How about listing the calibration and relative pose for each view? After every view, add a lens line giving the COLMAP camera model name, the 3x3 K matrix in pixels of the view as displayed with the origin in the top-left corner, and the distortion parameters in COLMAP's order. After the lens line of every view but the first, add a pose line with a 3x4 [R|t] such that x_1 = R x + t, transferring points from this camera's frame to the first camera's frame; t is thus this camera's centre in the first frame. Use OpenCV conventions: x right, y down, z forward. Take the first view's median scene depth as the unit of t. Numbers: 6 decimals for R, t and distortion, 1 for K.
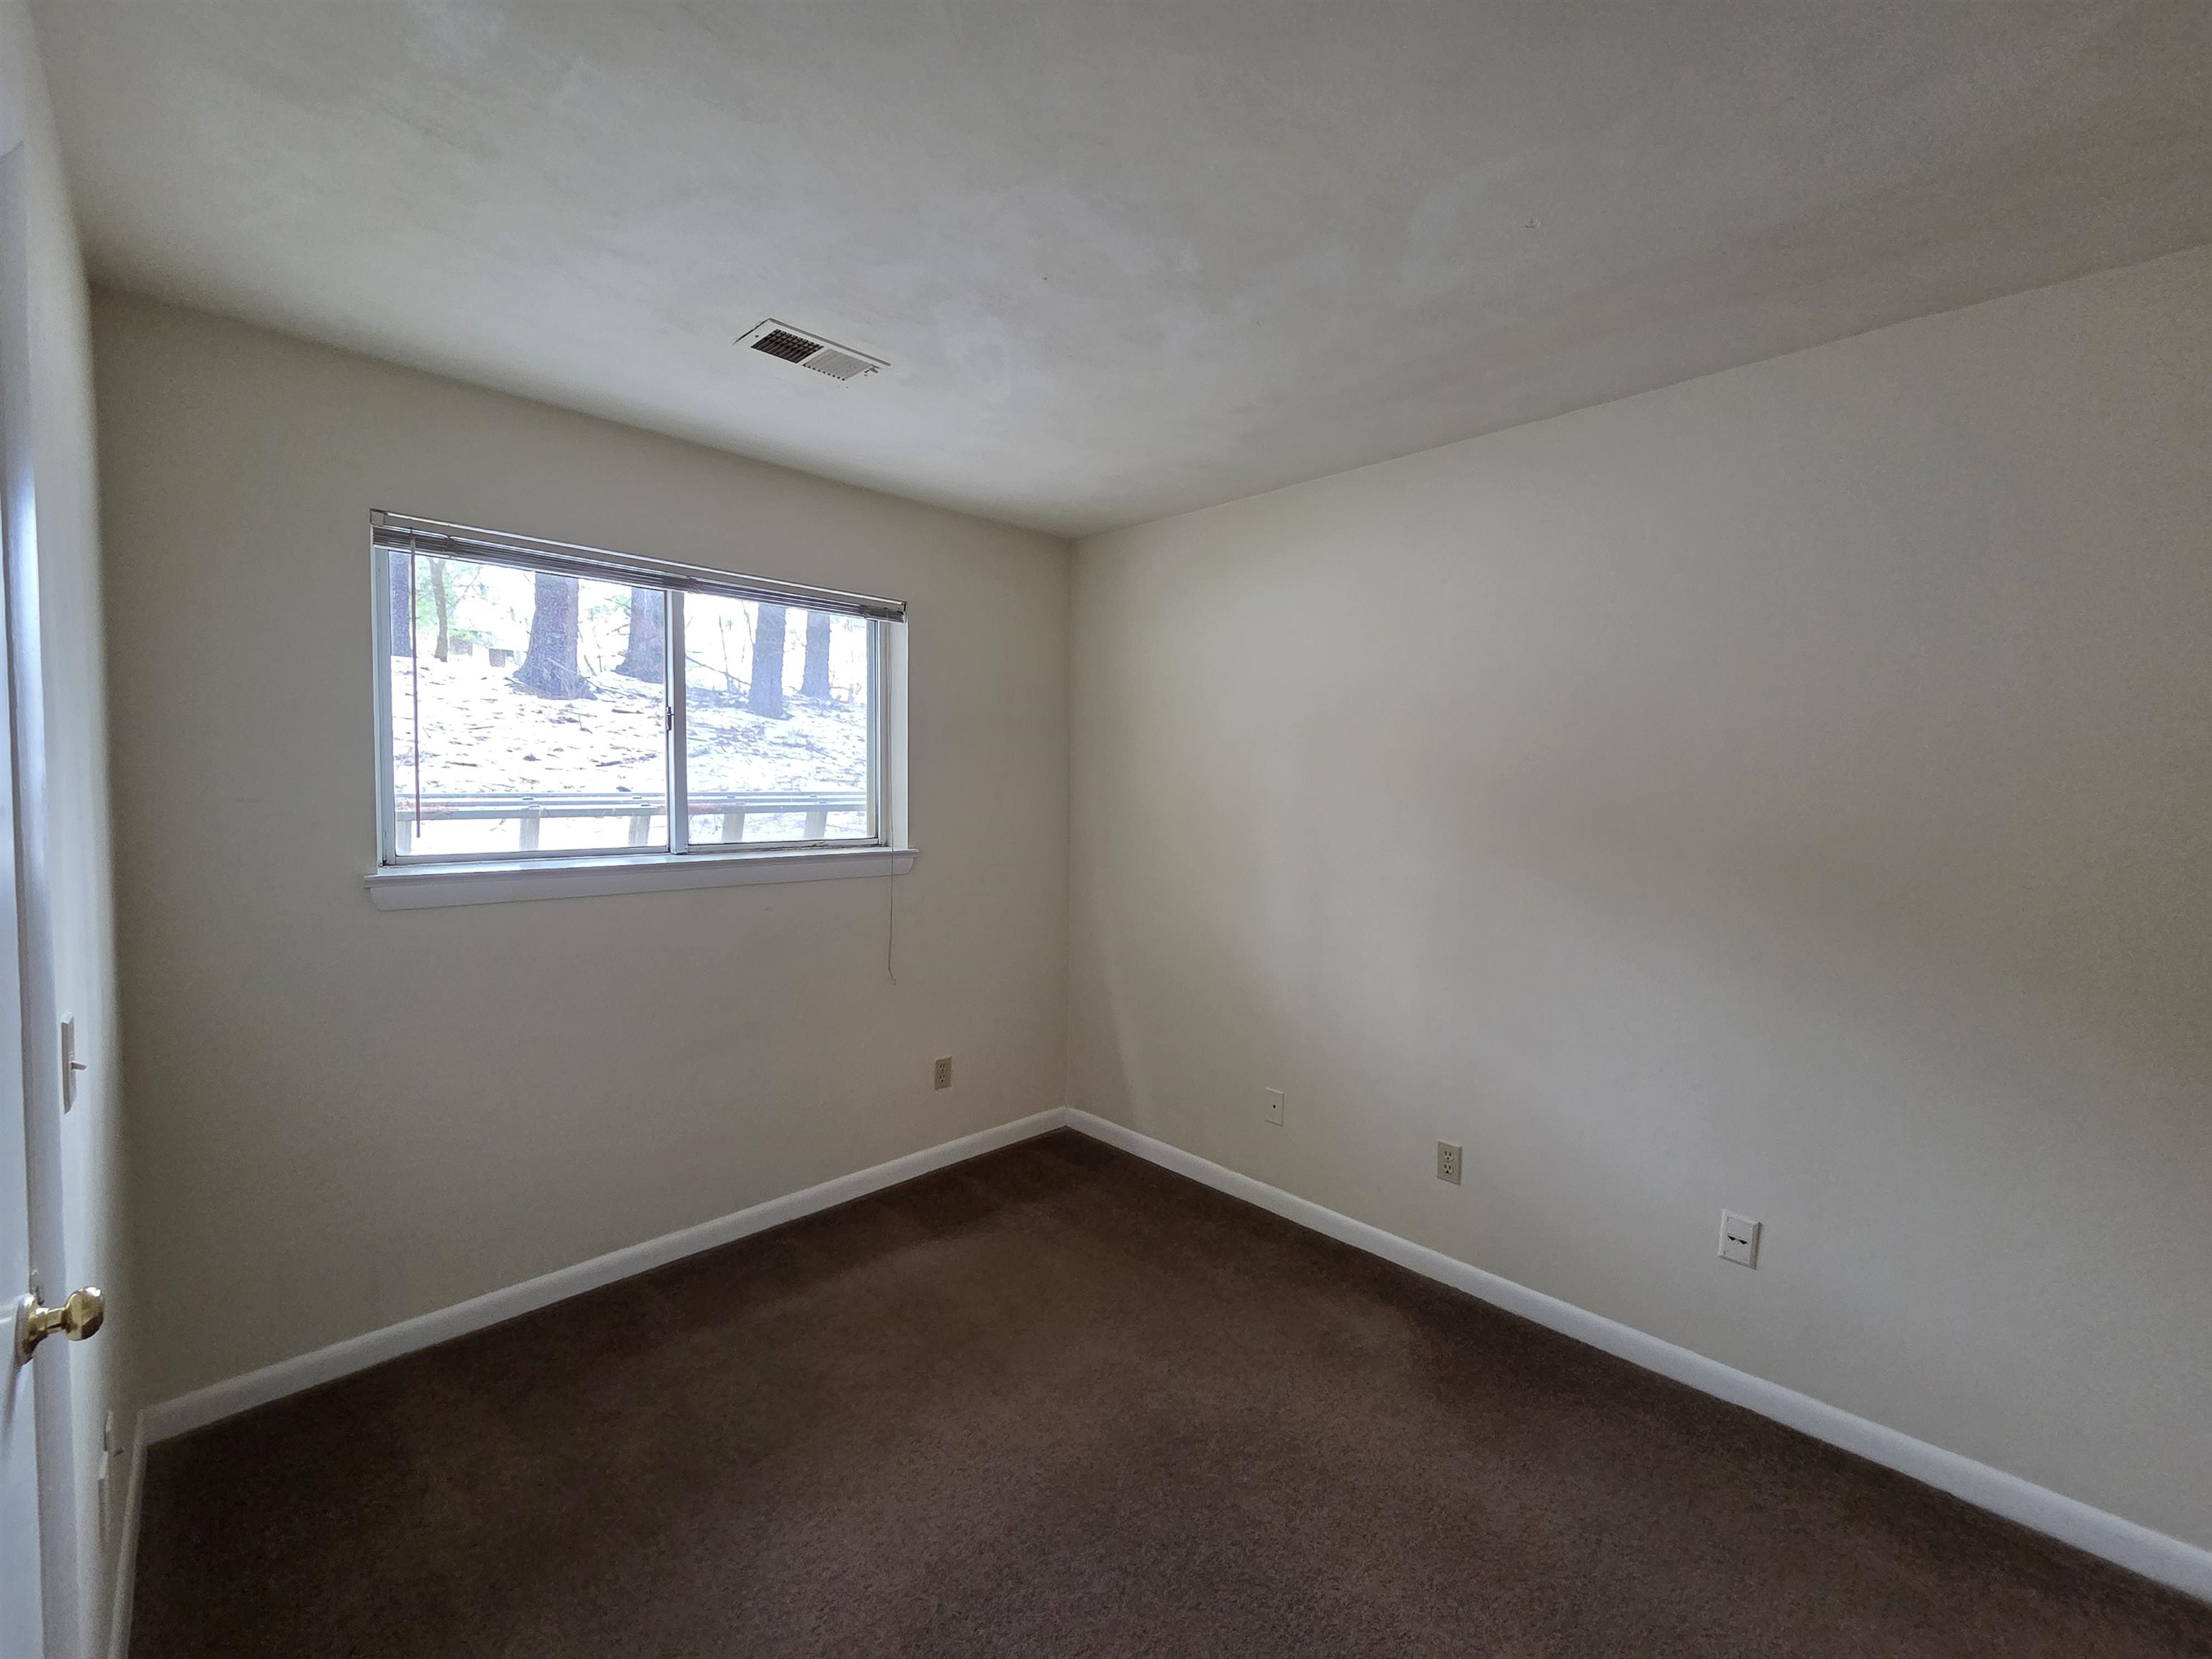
lens RADIAL K [[895.0, 0, 1105.2], [0, 895.0, 894.8], [0, 0, 1]] dist [-0.000324, -0.000112]
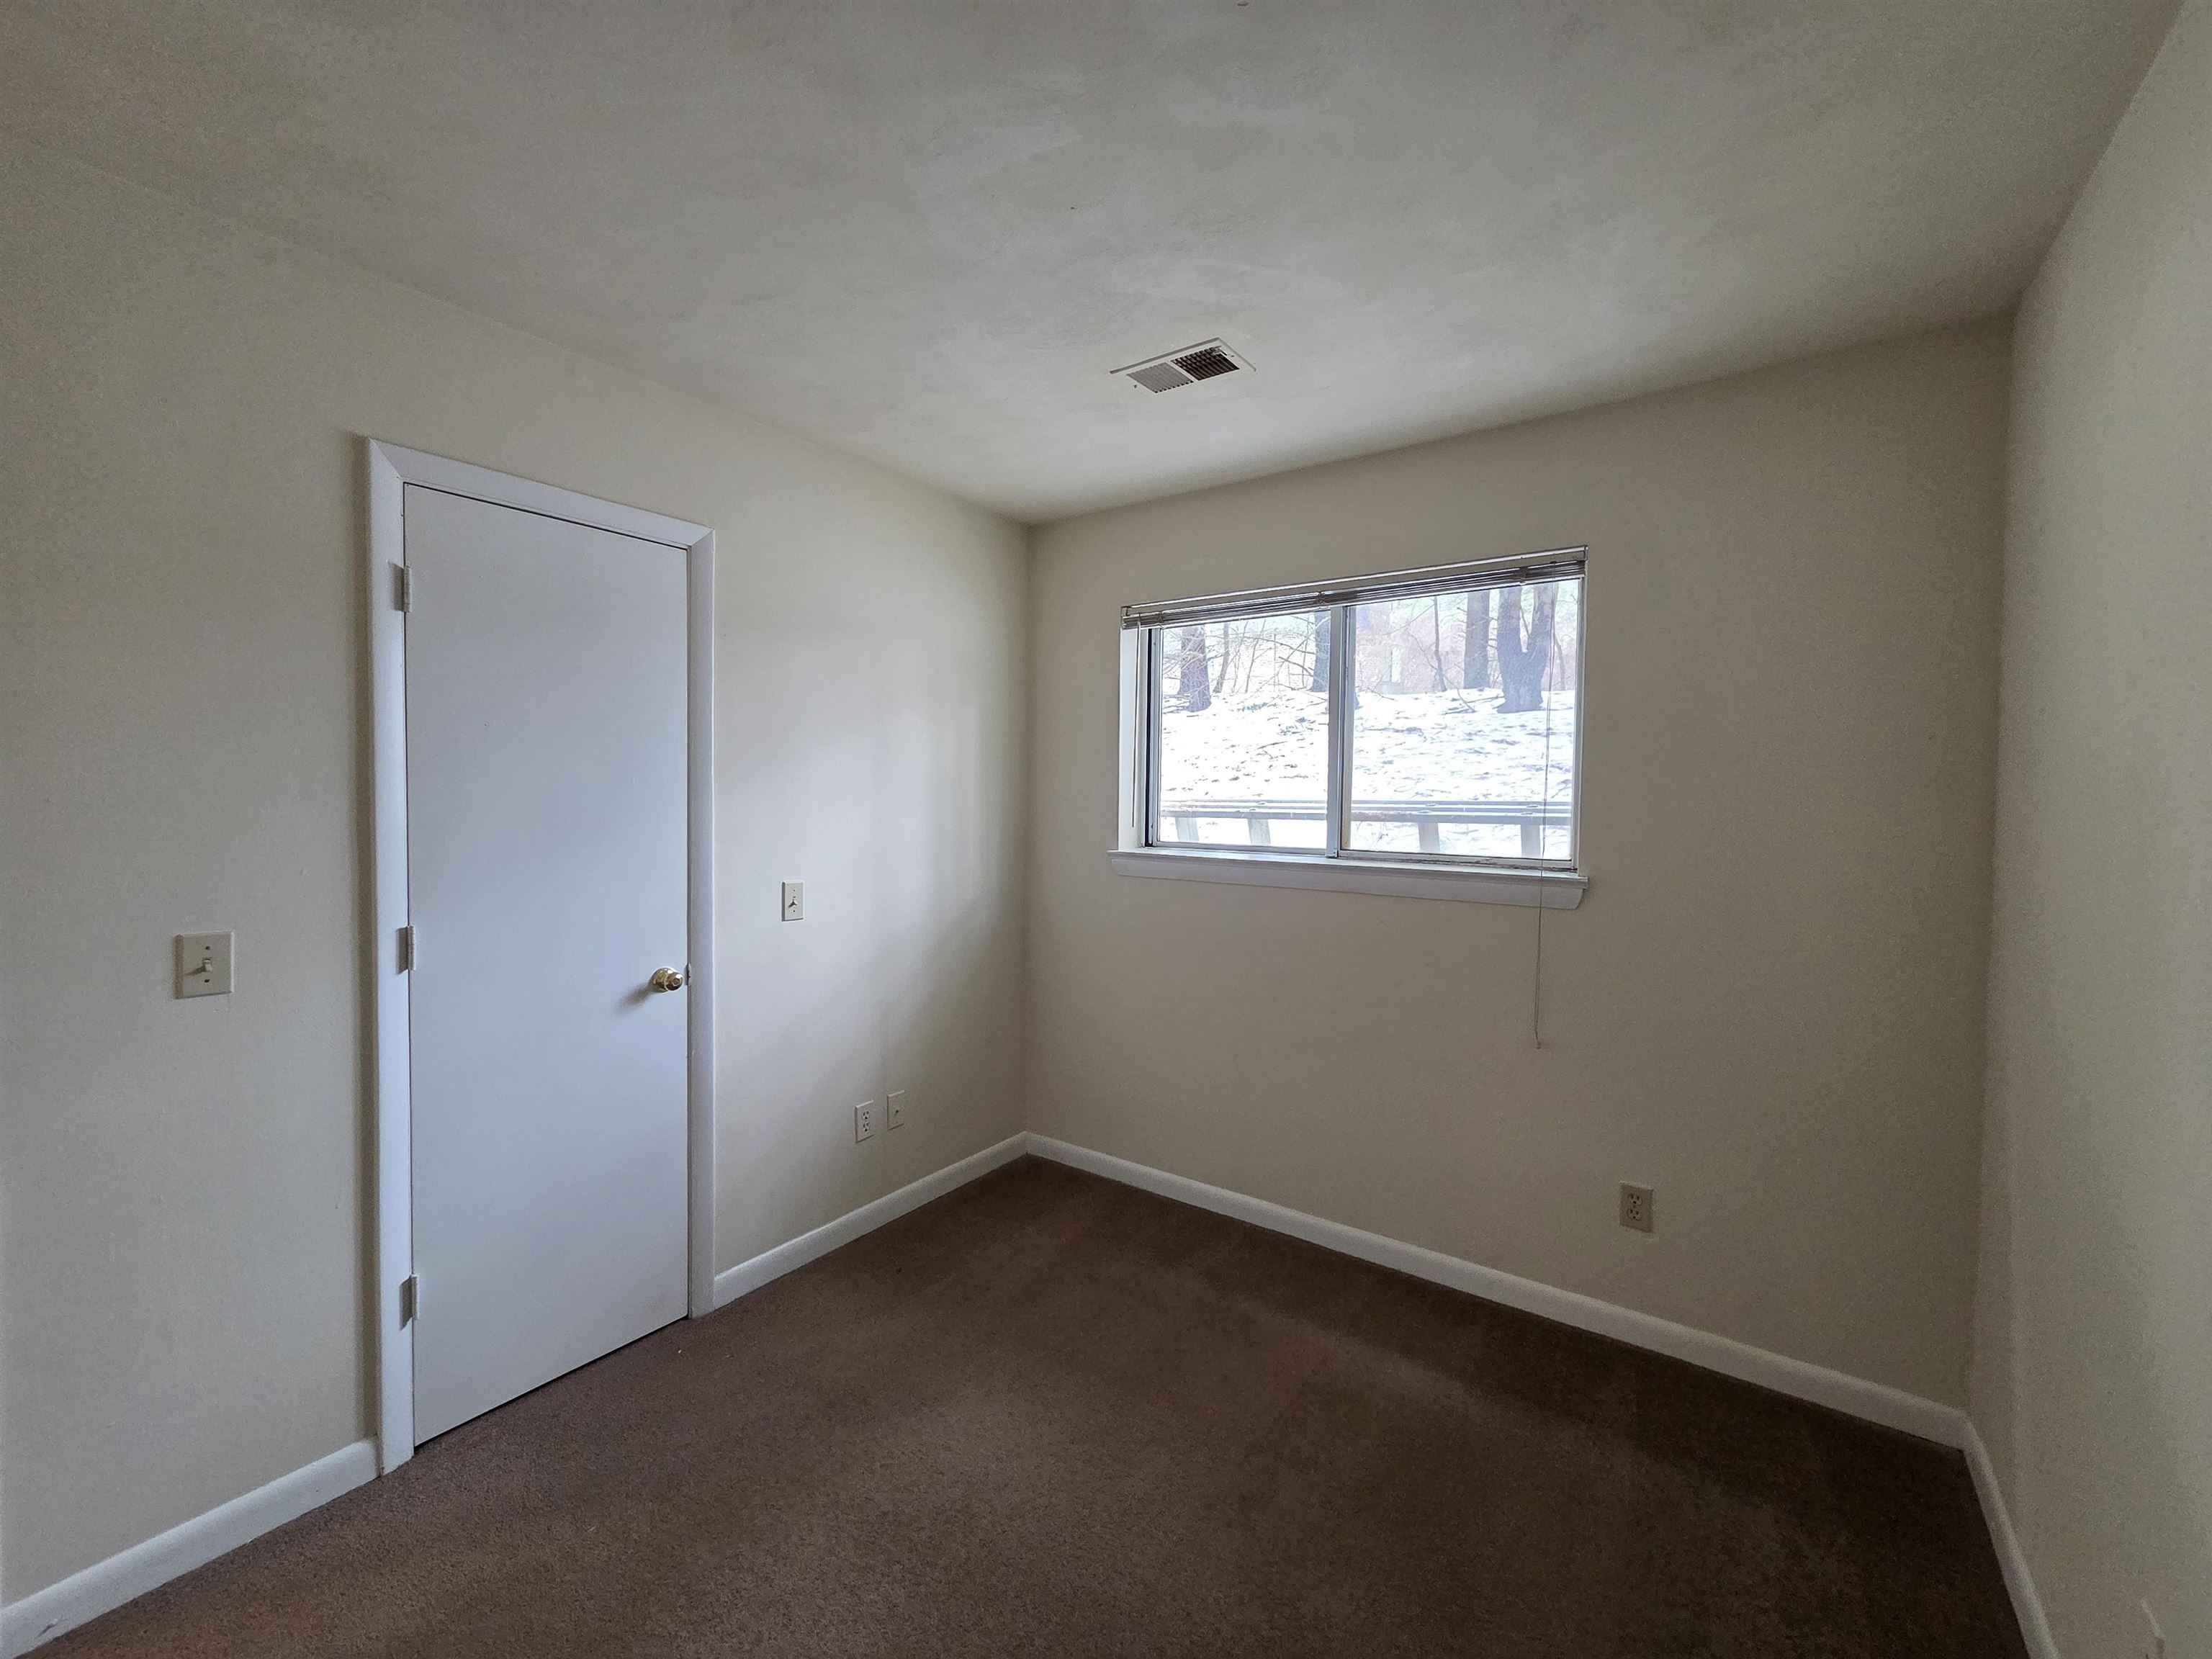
lens RADIAL K [[912.5, 0, 1093.1], [0, 912.5, 878.6], [0, 0, 1]] dist [0.002656, 0.000287]
pose [[0.167320, 0.094942, -0.981321, 0.524232], [-0.124569, 0.989411, 0.074486, -0.066440], [0.978001, 0.109779, 0.177375, 0.543659]]
